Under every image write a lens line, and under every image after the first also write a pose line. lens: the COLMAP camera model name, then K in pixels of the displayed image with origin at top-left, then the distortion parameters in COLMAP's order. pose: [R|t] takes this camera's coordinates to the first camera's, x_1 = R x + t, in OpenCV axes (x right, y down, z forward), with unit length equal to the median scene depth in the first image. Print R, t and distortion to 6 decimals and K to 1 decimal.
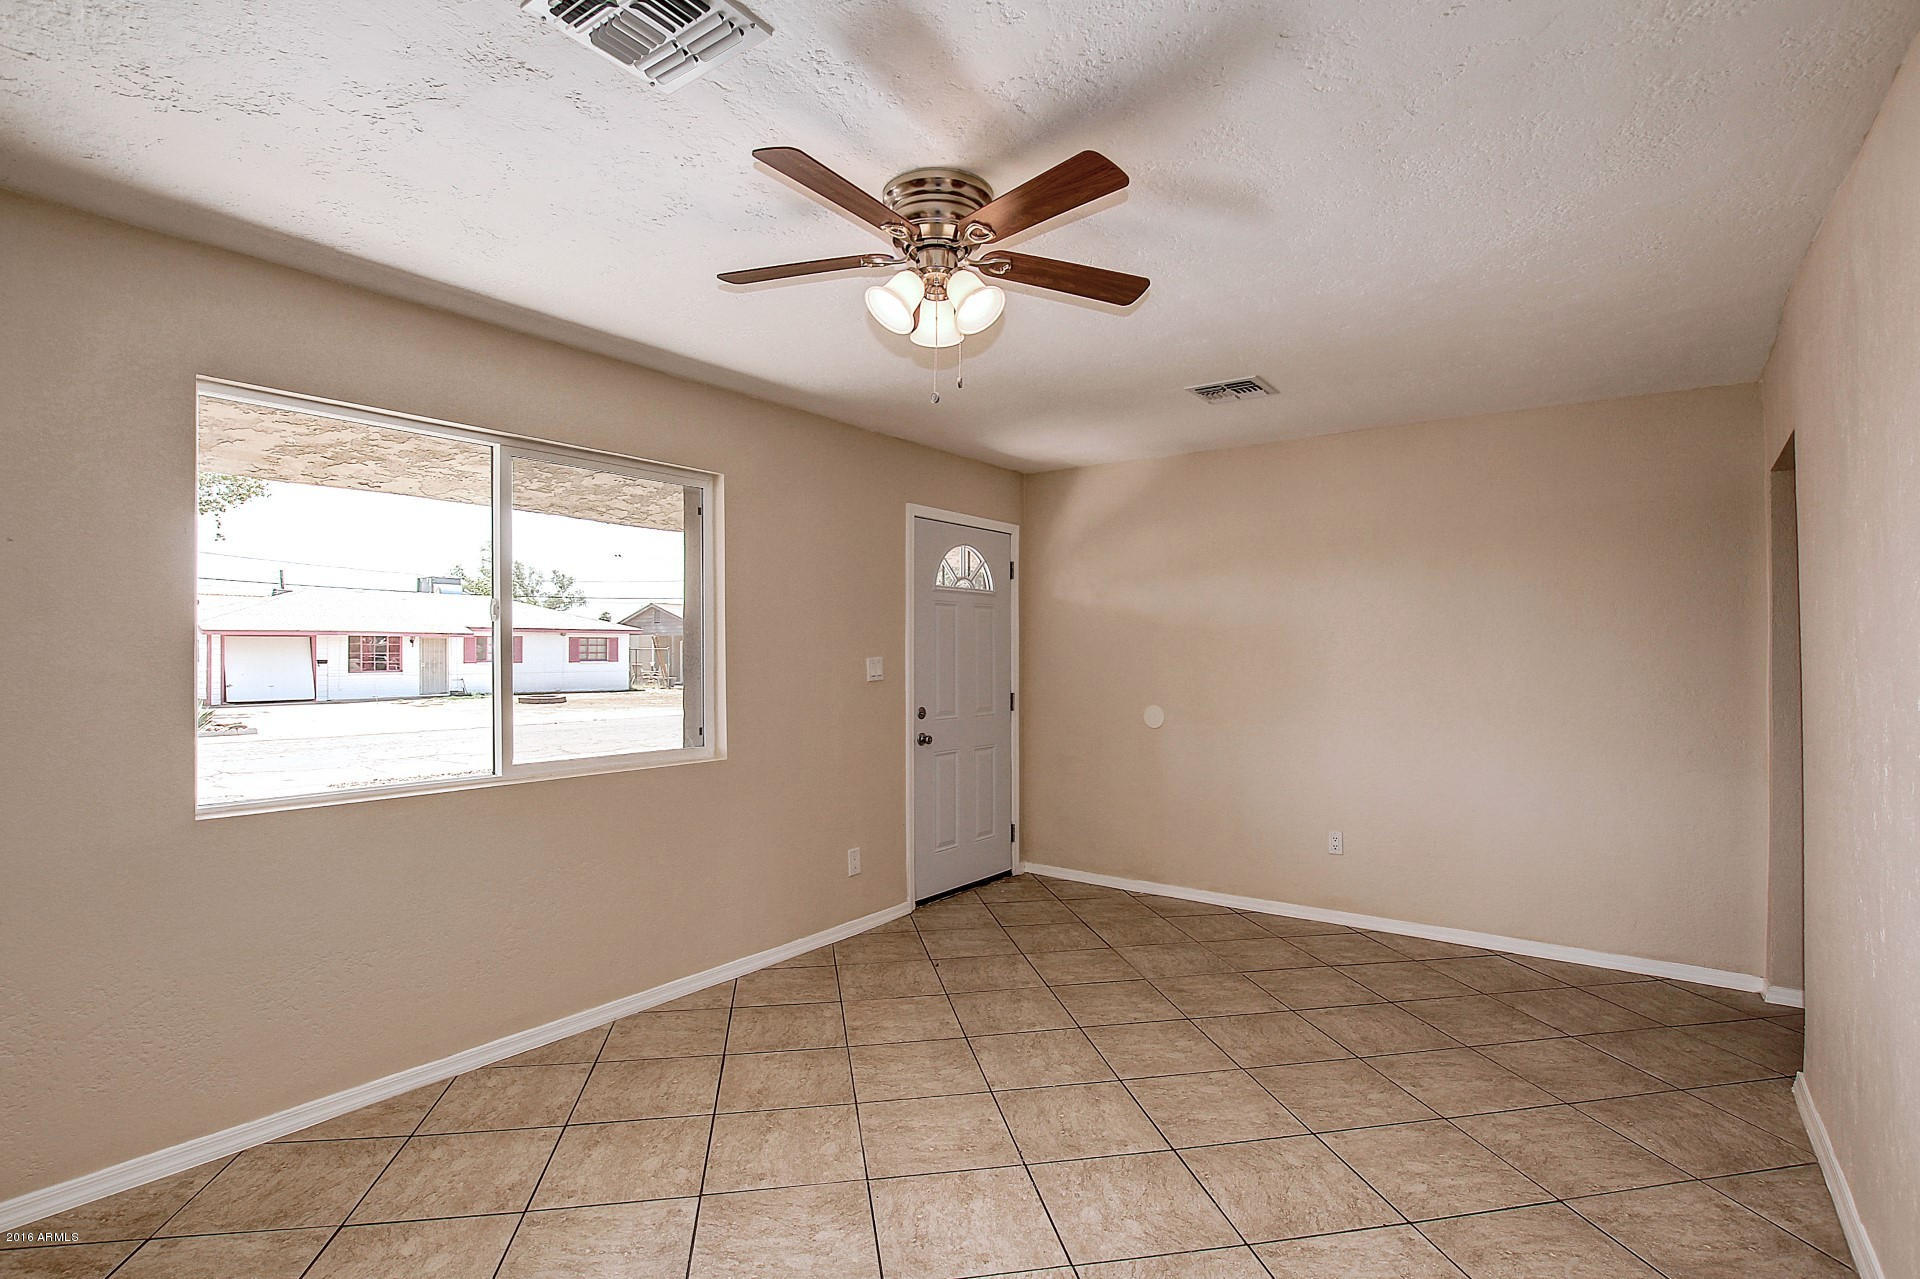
lens RADIAL K [[916.8, 0, 962.3], [0, 916.8, 647.4], [0, 0, 1]] dist [-0.040439, 0.006694]
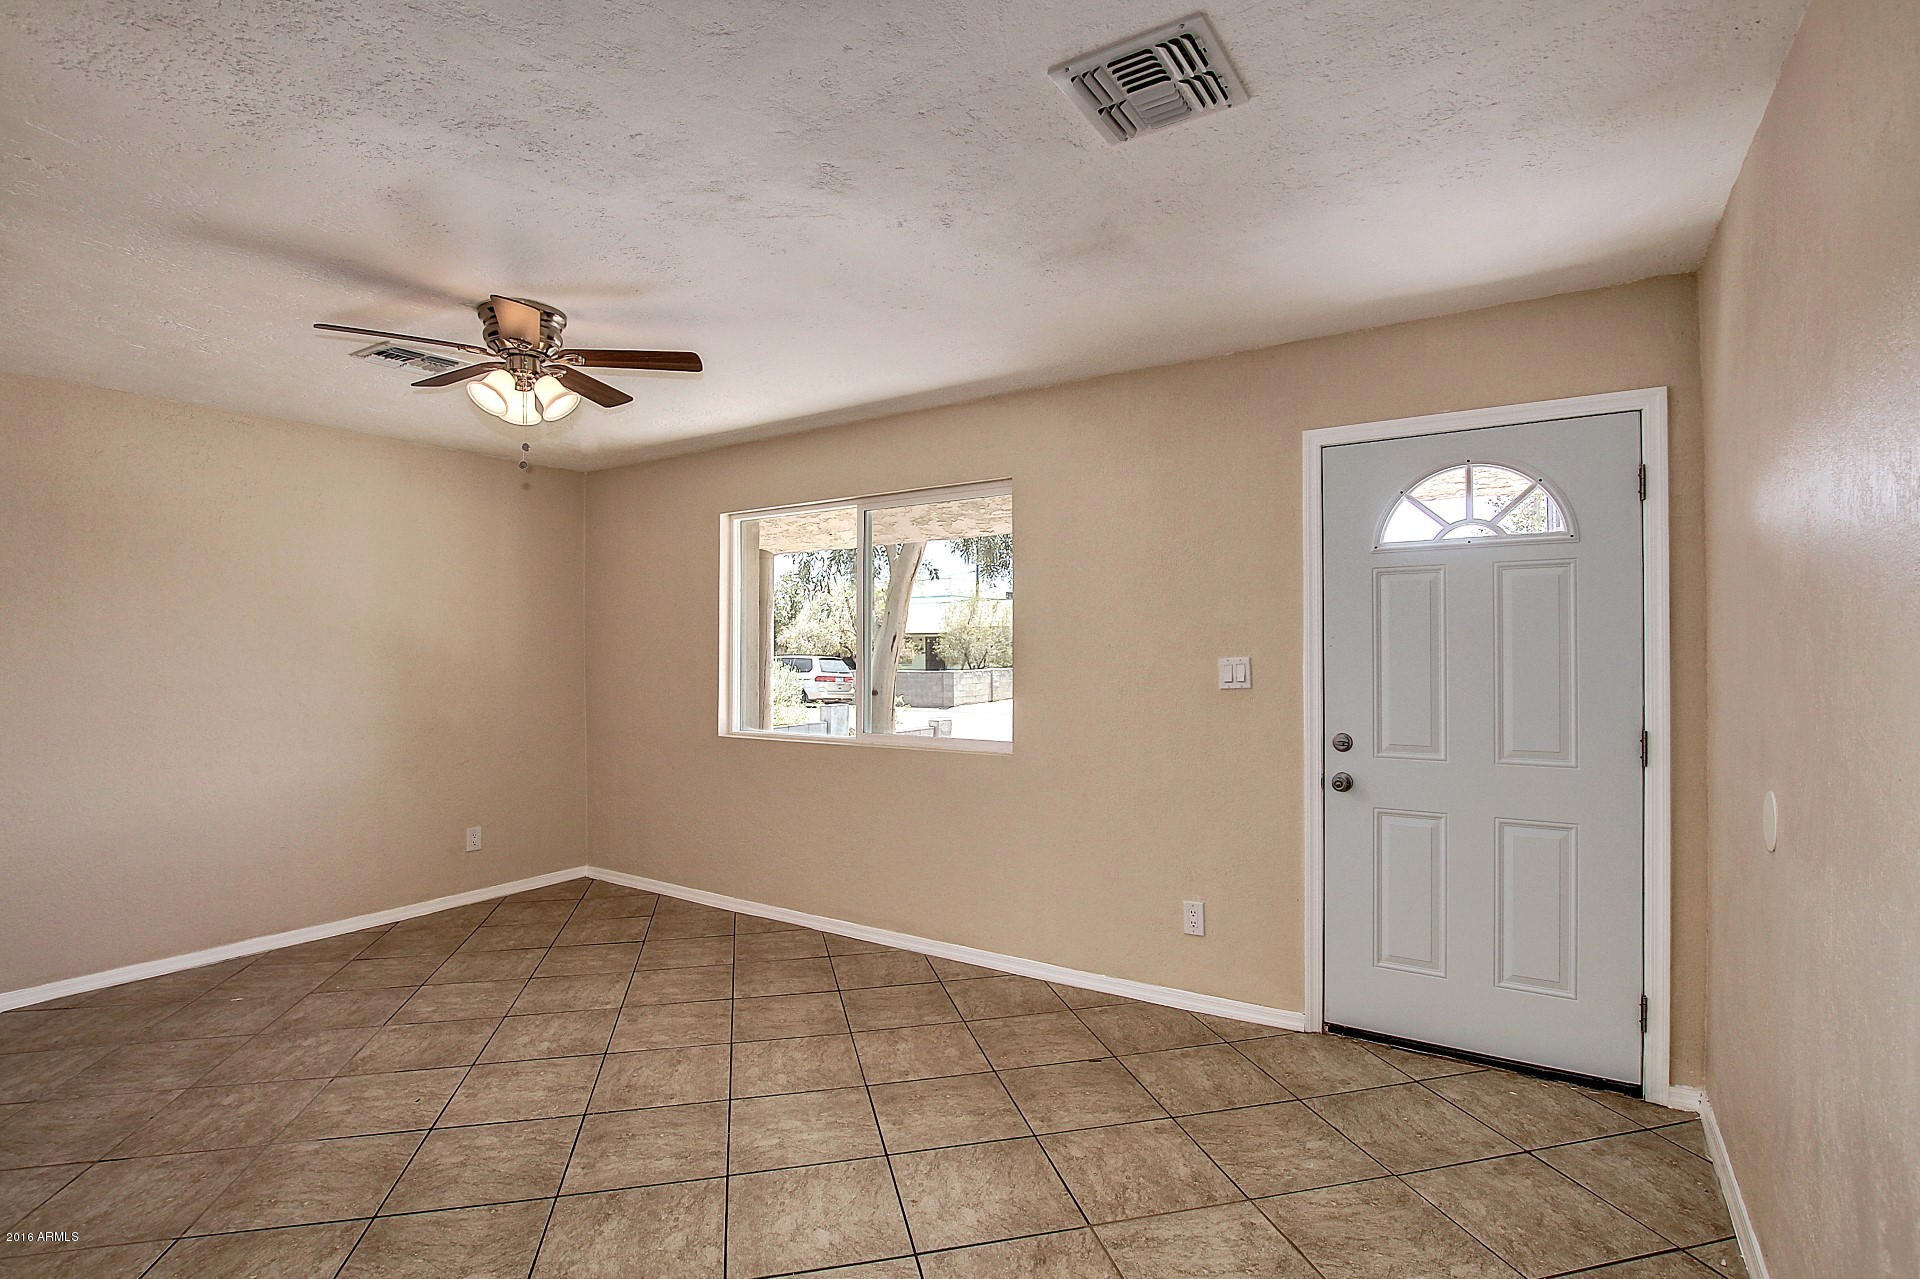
lens RADIAL K [[916.8, 0, 962.3], [0, 916.8, 647.4], [0, 0, 1]] dist [-0.040439, 0.006694]
pose [[0.054506, -0.003700, -0.998507, 0.724306], [0.008135, 0.999962, -0.003262, 0.004148], [0.998480, -0.007945, 0.054534, 0.848929]]
